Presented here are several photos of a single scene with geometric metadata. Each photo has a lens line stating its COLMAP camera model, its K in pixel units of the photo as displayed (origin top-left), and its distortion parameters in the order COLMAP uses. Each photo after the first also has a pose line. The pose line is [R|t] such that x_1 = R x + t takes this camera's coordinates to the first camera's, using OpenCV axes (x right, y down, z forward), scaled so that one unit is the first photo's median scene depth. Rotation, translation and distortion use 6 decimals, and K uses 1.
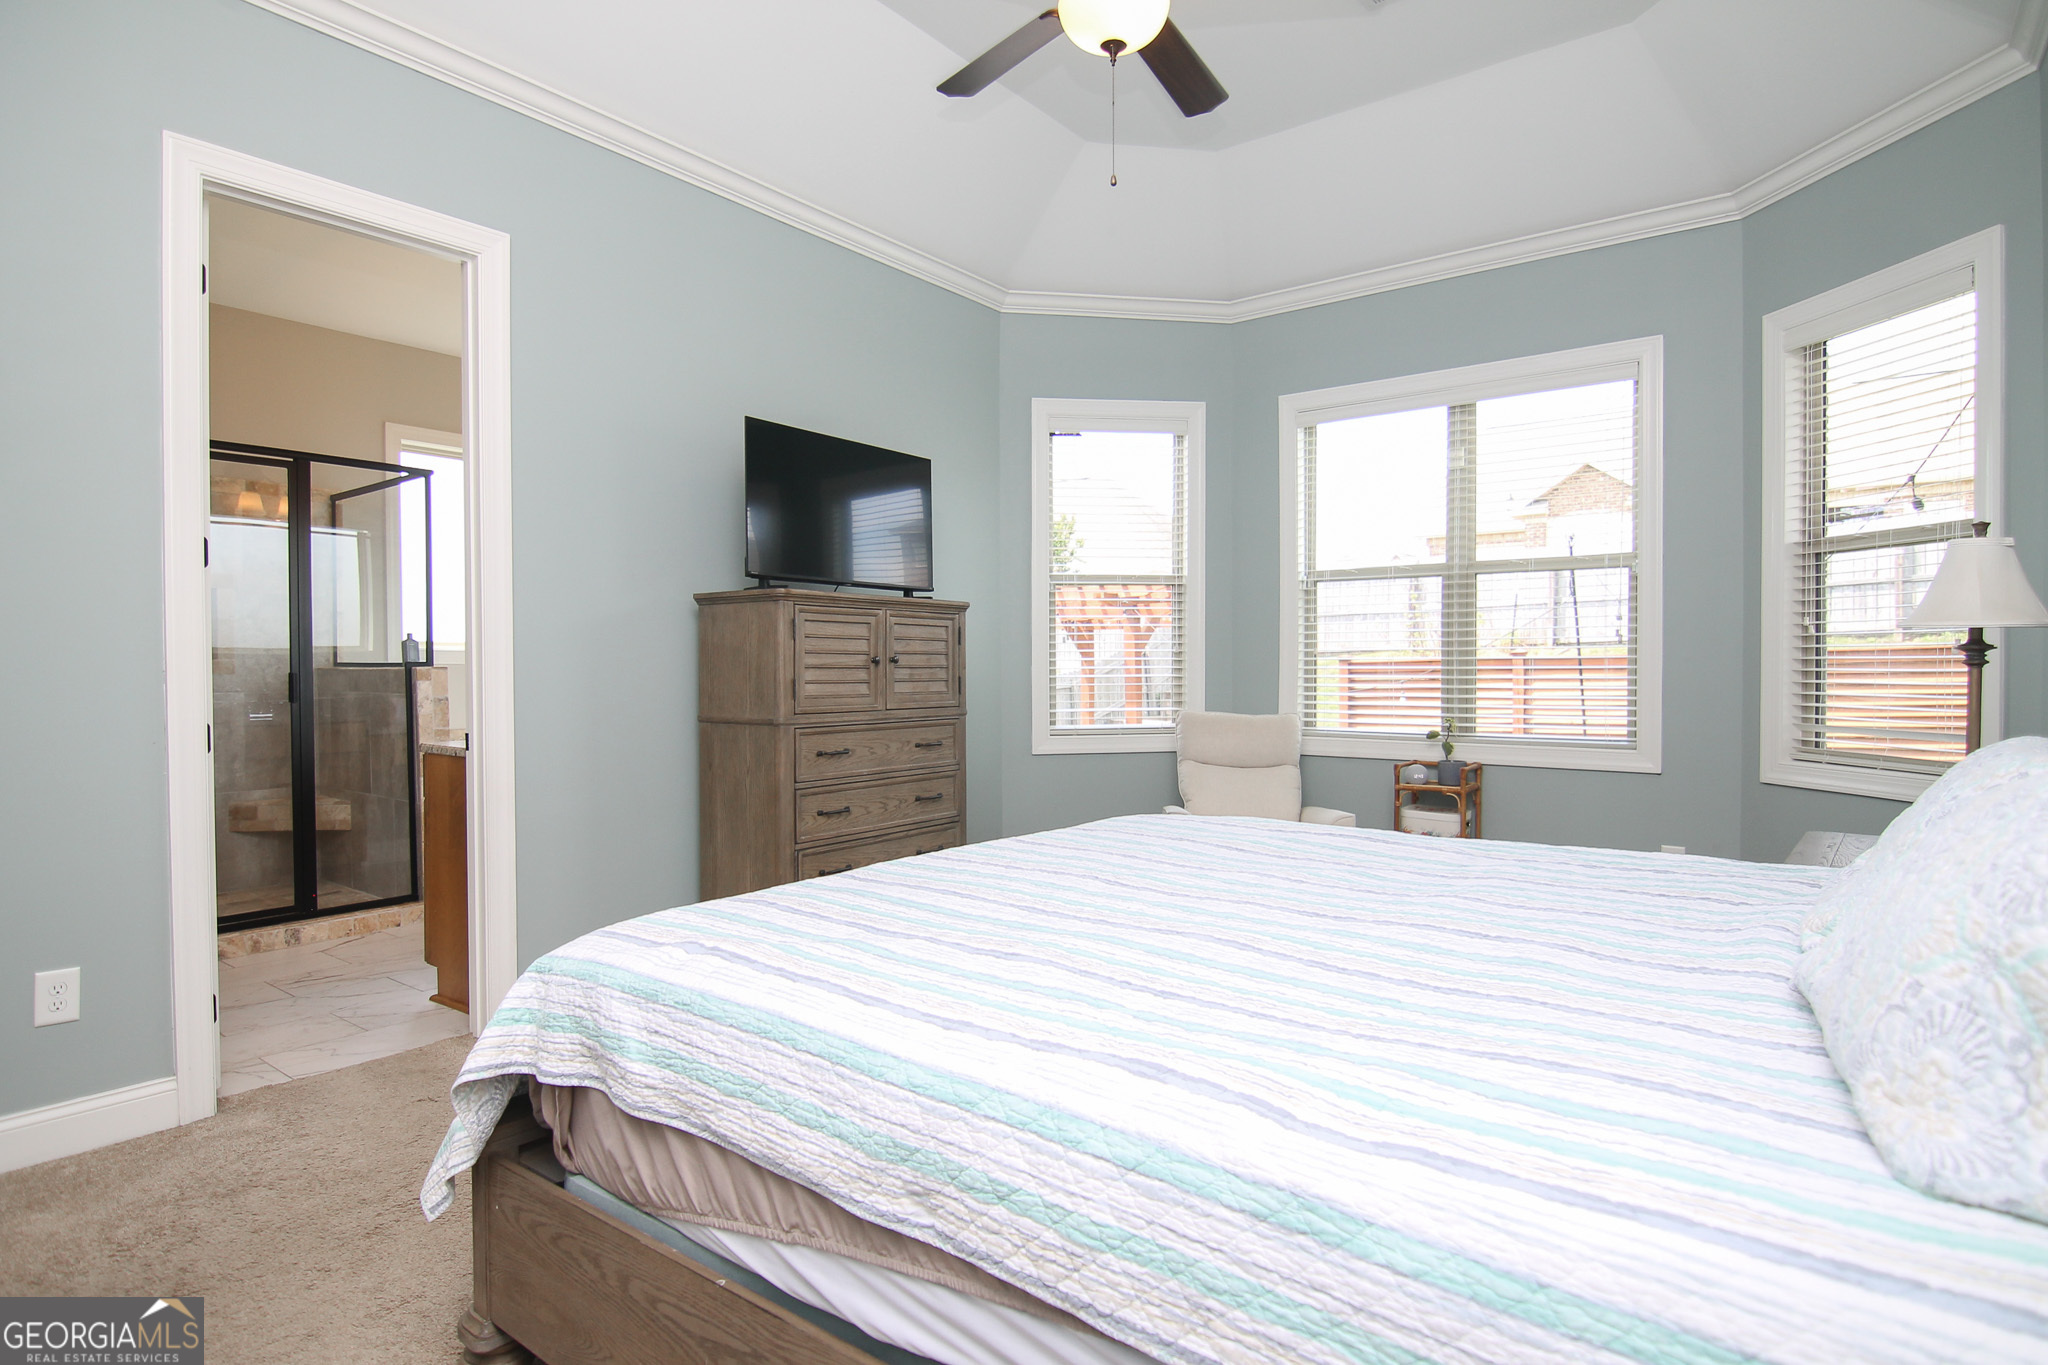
lens RADIAL K [[1069.0, 0, 1025.7], [0, 1069.0, 672.0], [0, 0, 1]] dist [-0.002862, -0.011265]
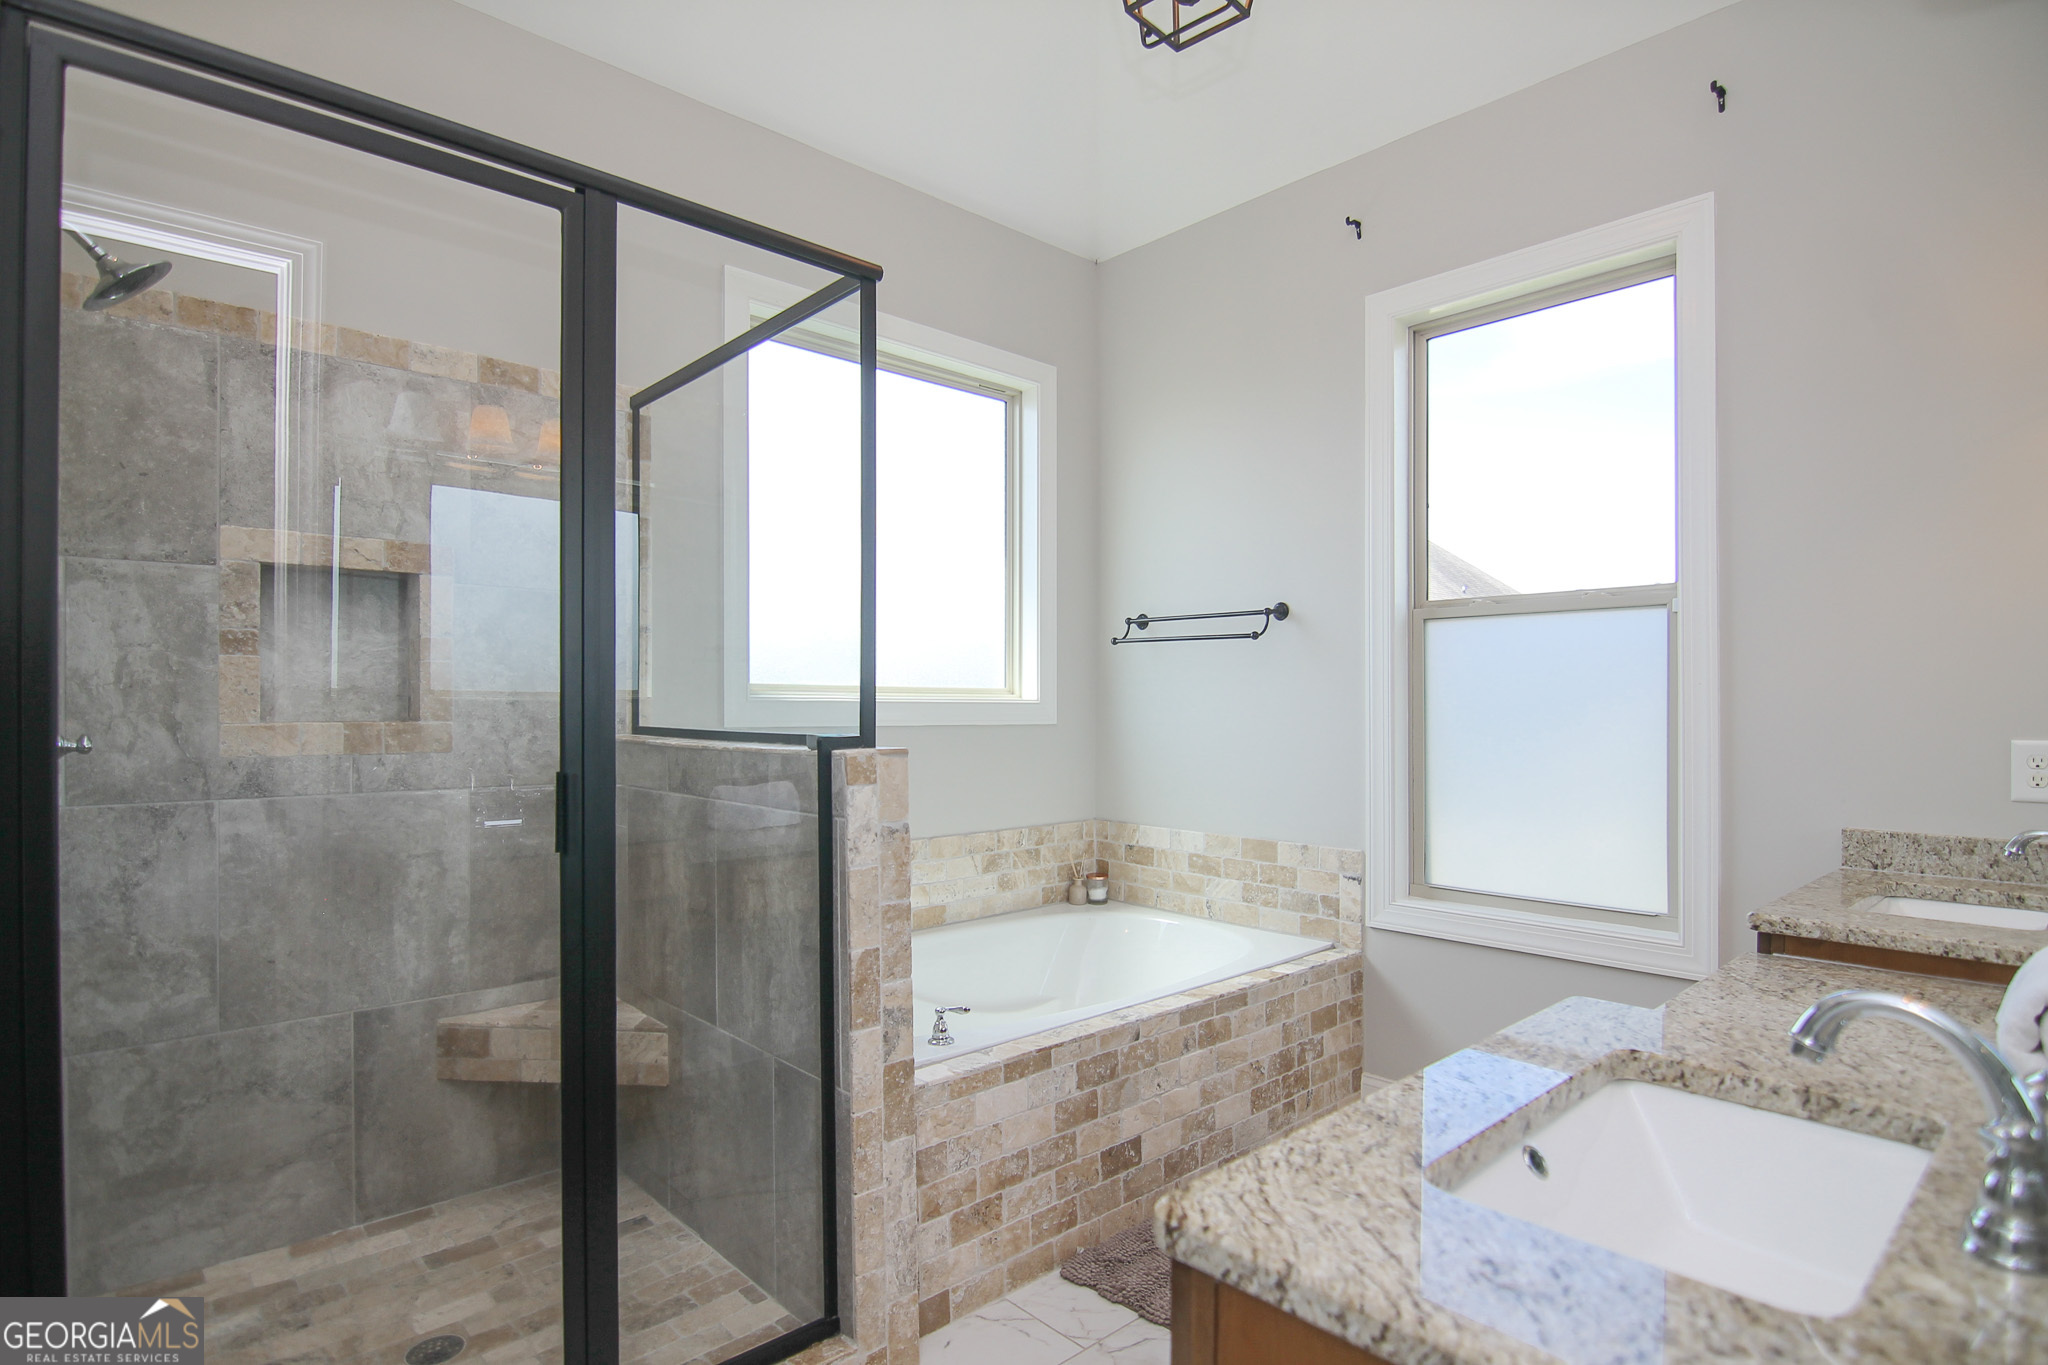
lens RADIAL K [[1069.0, 0, 1023.3], [0, 1069.0, 691.2], [0, 0, 1]] dist [-0.002862, -0.011265]
pose [[0.982827, 0.002171, -0.184519, -0.397515], [-0.005111, 0.999867, -0.015458, -0.019733], [0.184461, 0.016136, 0.982707, 0.569023]]
